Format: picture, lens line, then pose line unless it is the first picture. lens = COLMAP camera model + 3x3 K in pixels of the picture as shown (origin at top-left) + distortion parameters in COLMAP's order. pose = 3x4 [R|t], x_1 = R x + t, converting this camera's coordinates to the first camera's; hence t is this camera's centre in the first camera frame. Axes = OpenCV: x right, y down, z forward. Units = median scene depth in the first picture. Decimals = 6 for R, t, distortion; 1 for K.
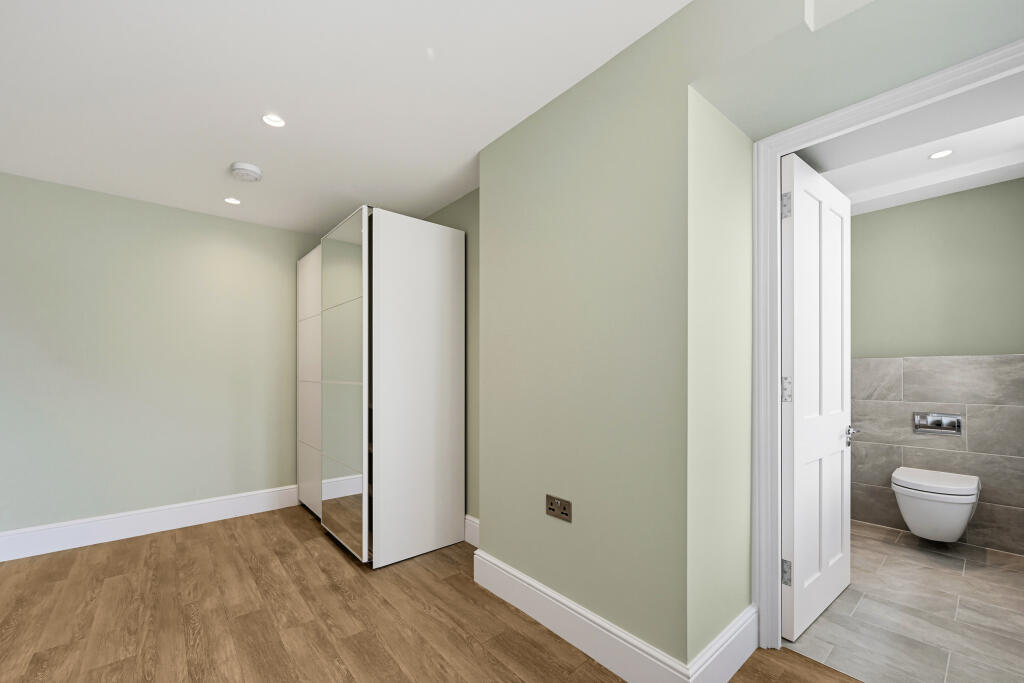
lens RADIAL K [[412.3, 0, 514.0], [0, 412.3, 372.2], [0, 0, 1]] dist [0.000942, -0.000188]
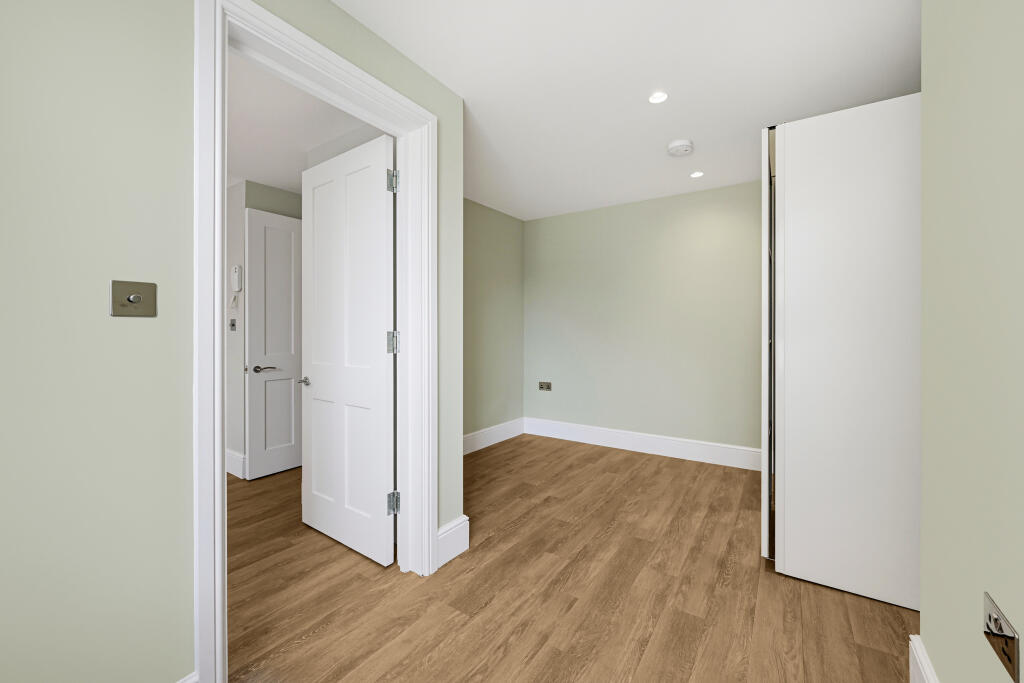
lens RADIAL K [[412.3, 0, 516.6], [0, 412.3, 322.3], [0, 0, 1]] dist [0.000942, -0.000188]
pose [[0.272126, -0.019479, -0.962065, 0.379090], [0.001974, 0.999804, -0.019685, 0.005650], [0.962260, 0.003457, 0.272111, 0.358470]]
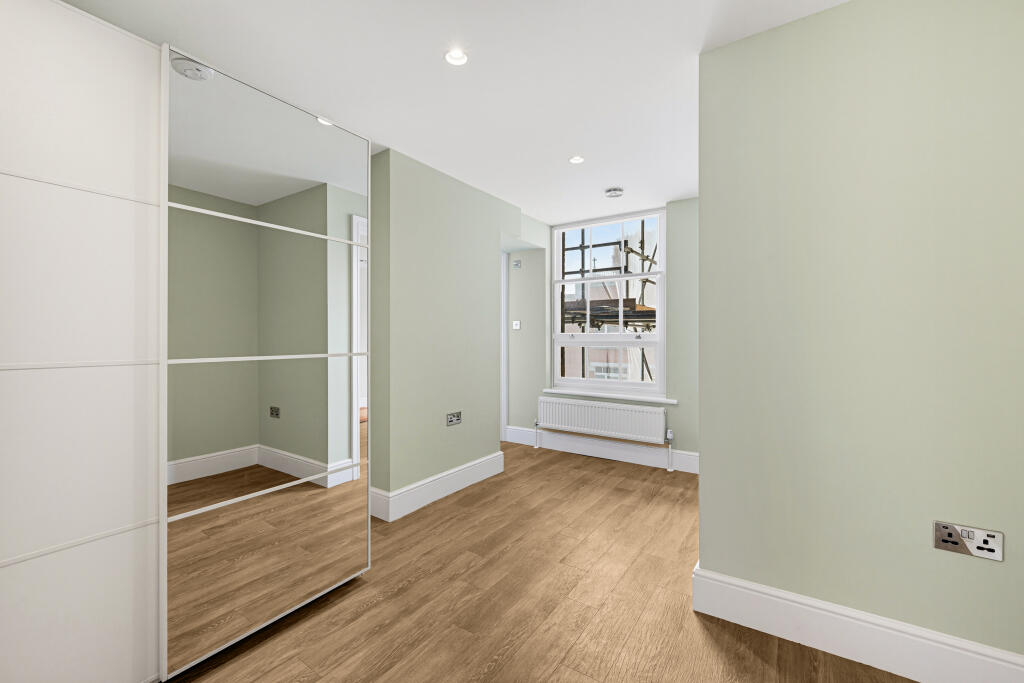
lens RADIAL K [[412.3, 0, 509.0], [0, 412.3, 342.6], [0, 0, 1]] dist [0.000942, -0.000188]
pose [[-0.262948, -0.003109, 0.964805, -1.491761], [-0.005290, 0.999984, 0.001780, 0.013188], [-0.964796, -0.004636, -0.262960, 1.157468]]
